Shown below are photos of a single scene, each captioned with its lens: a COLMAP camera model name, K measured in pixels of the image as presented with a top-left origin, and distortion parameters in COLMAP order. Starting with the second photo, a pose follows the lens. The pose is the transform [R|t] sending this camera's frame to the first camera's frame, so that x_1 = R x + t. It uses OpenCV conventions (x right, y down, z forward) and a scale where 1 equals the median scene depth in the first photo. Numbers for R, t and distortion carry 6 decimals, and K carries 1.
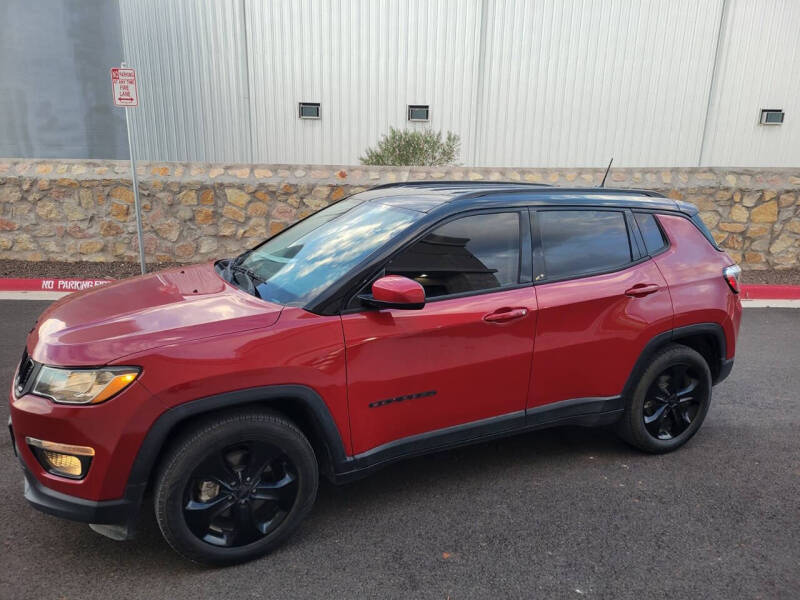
lens RADIAL K [[604.6, 0, 389.2], [0, 604.6, 290.0], [0, 0, 1]] dist [0.074066, -0.059566]
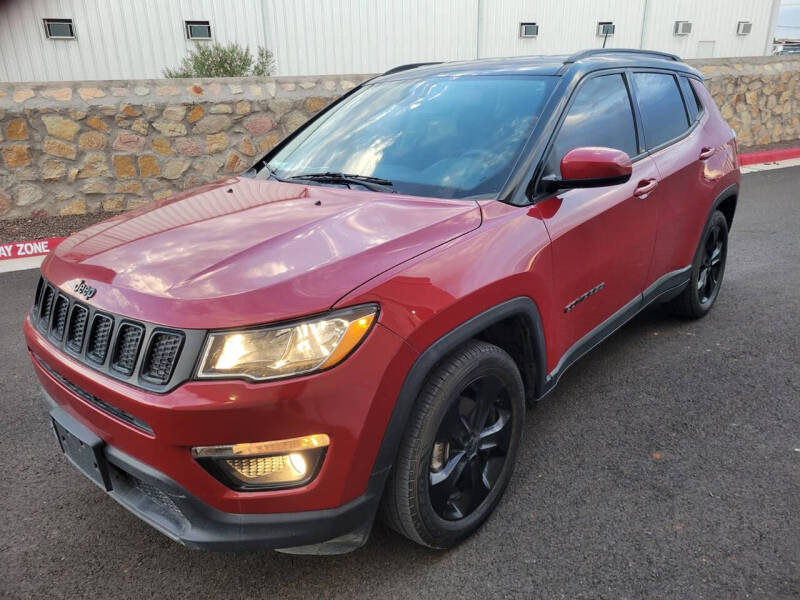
lens RADIAL K [[604.6, 0, 389.2], [0, 604.6, 290.0], [0, 0, 1]] dist [0.074066, -0.059566]
pose [[0.916731, -0.173639, 0.359796, -0.185485], [0.136462, 0.982538, 0.126481, 0.008402], [-0.375475, -0.066851, 0.924418, 0.110041]]
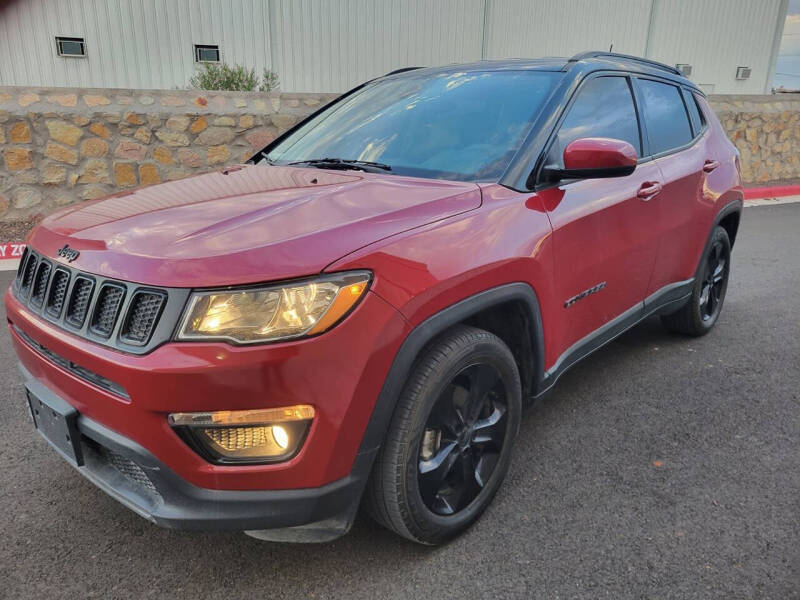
lens RADIAL K [[605.6, 0, 384.4], [0, 605.6, 289.0], [0, 0, 1]] dist [0.072541, -0.059772]
pose [[0.922931, -0.120819, 0.365515, -0.184653], [0.100859, 0.992197, 0.073297, 0.029243], [-0.371519, -0.030783, 0.927915, 0.116308]]
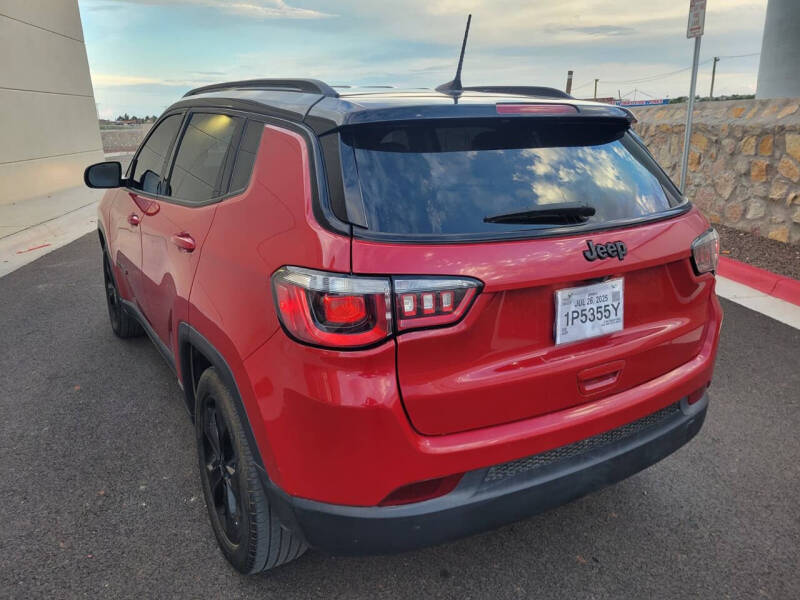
lens RADIAL K [[604.6, 0, 389.2], [0, 604.6, 290.0], [0, 0, 1]] dist [0.074066, -0.059566]
pose [[0.105805, 0.250971, -0.962195, 0.430631], [-0.216557, 0.950217, 0.224034, -0.052467], [0.970520, 0.184666, 0.154887, 0.461933]]
